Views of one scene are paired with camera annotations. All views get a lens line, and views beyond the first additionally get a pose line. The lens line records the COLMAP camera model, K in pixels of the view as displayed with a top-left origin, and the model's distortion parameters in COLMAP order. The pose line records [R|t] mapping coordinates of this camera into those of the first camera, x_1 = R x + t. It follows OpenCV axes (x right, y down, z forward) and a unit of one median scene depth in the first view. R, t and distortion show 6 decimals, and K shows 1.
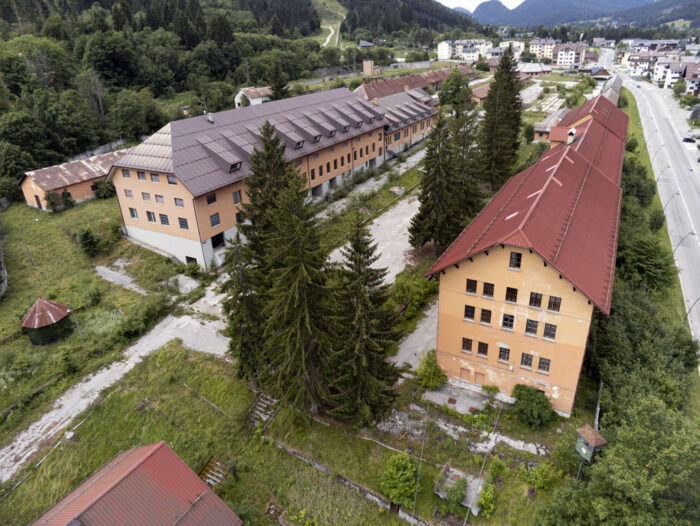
lens RADIAL K [[479.8, 0, 350.0], [0, 479.8, 263.0], [0, 0, 1]] dist [-0.036437, 0.000324]
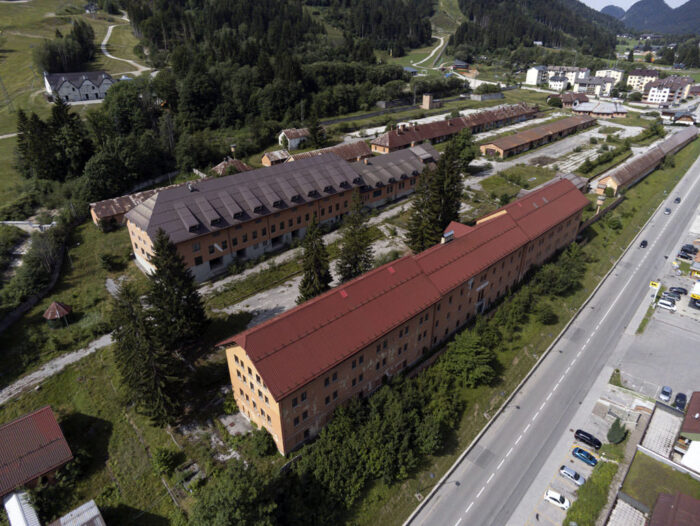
lens RADIAL K [[463.7, 0, 350.0], [0, 463.7, 263.0], [0, 0, 1]] dist [-0.006900, -0.003004]
pose [[0.947104, 0.169933, -0.272243, 0.432363], [-0.153589, 0.984856, 0.080427, -0.199022], [0.281787, -0.034359, 0.958862, -0.161107]]
